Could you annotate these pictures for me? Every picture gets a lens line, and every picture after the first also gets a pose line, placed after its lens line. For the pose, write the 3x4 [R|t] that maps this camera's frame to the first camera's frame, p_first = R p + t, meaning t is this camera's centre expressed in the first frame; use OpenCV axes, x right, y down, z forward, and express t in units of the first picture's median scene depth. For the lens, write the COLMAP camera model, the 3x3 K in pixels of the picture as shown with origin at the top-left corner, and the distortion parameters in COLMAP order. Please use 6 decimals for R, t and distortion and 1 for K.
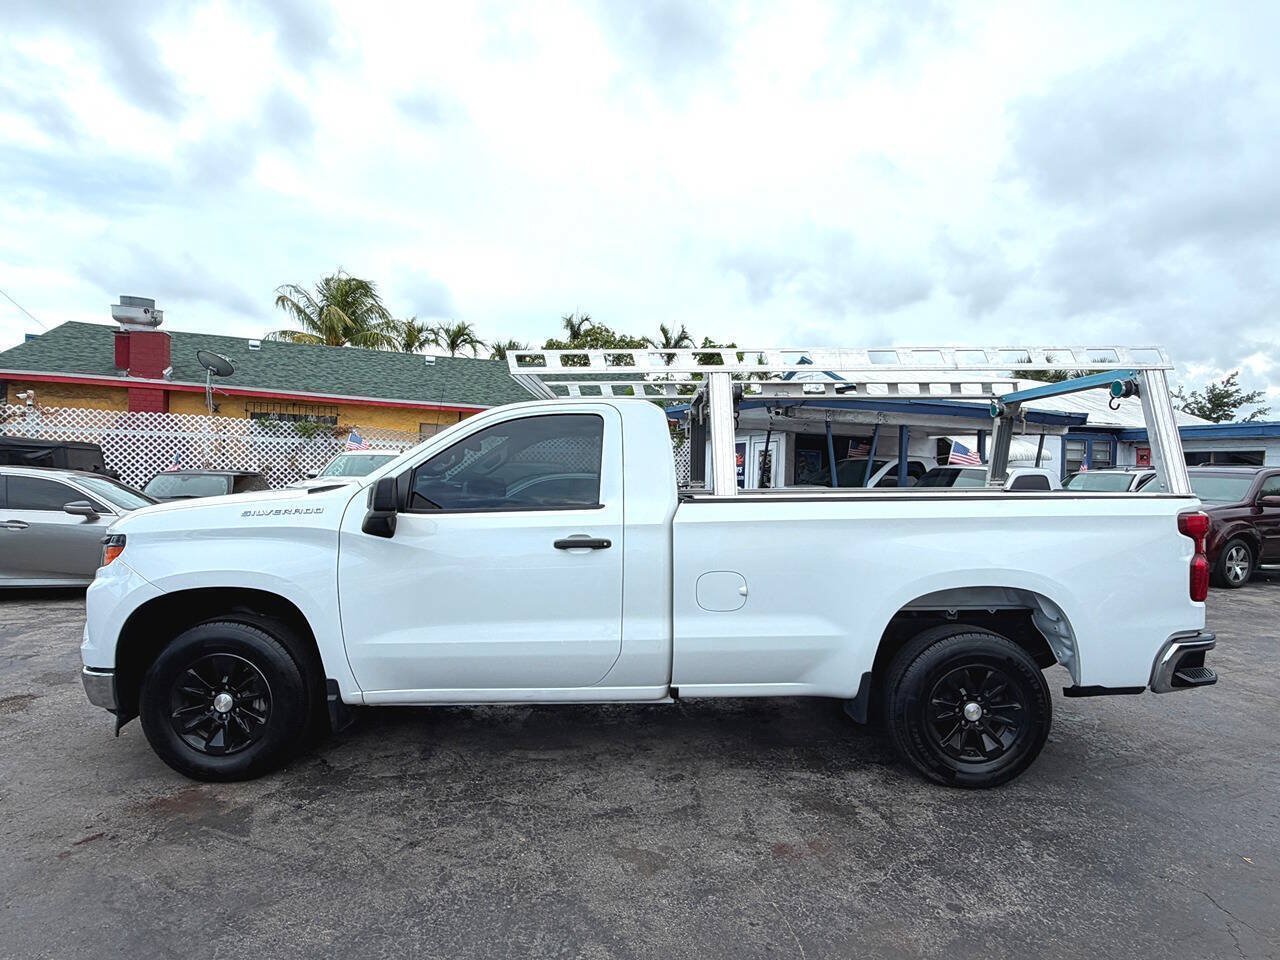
lens RADIAL K [[681.1, 0, 641.1], [0, 681.1, 486.6], [0, 0, 1]] dist [0.000485, 0.002439]
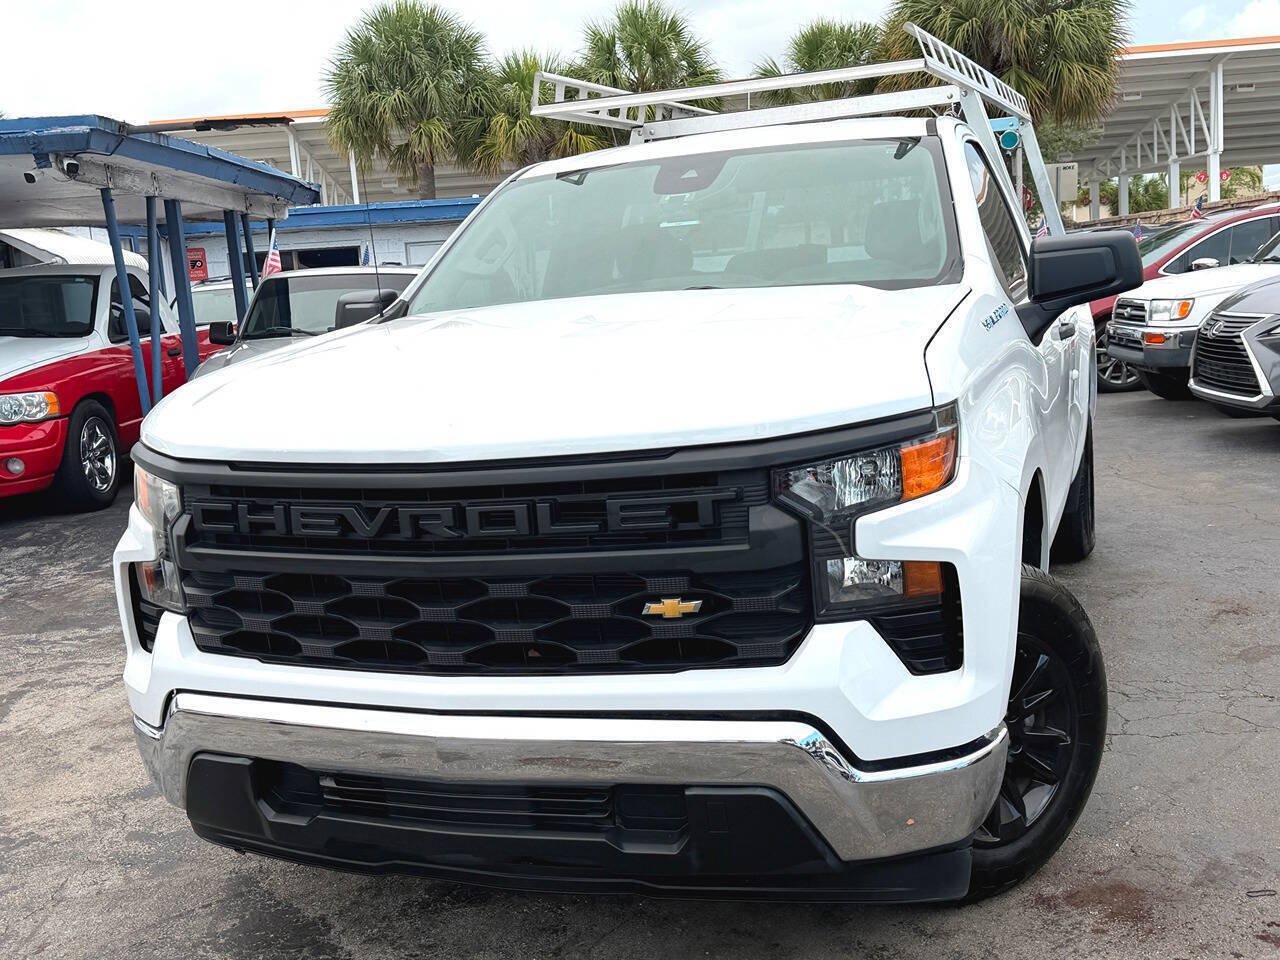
lens RADIAL K [[1388.0, 0, 653.4], [0, 1388.0, 485.2], [0, 0, 1]] dist [0.052174, 0.000000]
pose [[0.350715, -0.179085, 0.919199, -1.527690], [0.096313, 0.983238, 0.154814, -0.021966], [-0.931516, 0.034235, 0.362085, 0.852750]]
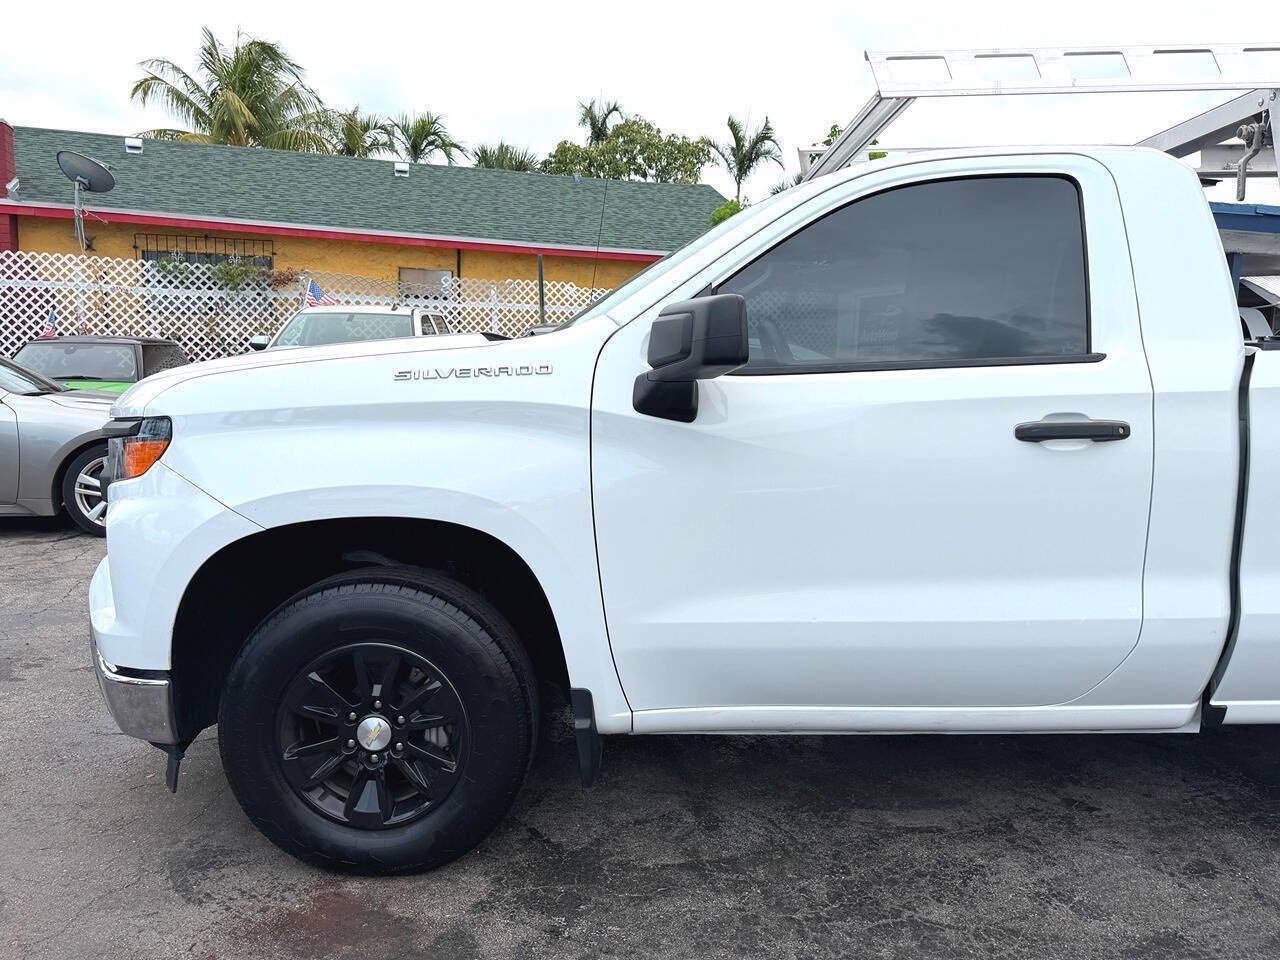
lens RADIAL K [[985.8, 0, 643.1], [0, 985.8, 484.8], [0, 0, 1]] dist [0.032915, -0.044551]
pose [[0.999733, -0.002680, -0.022936, -0.374510], [0.005264, 0.993542, 0.113344, 0.037800], [0.022484, -0.113435, 0.993291, 0.254725]]
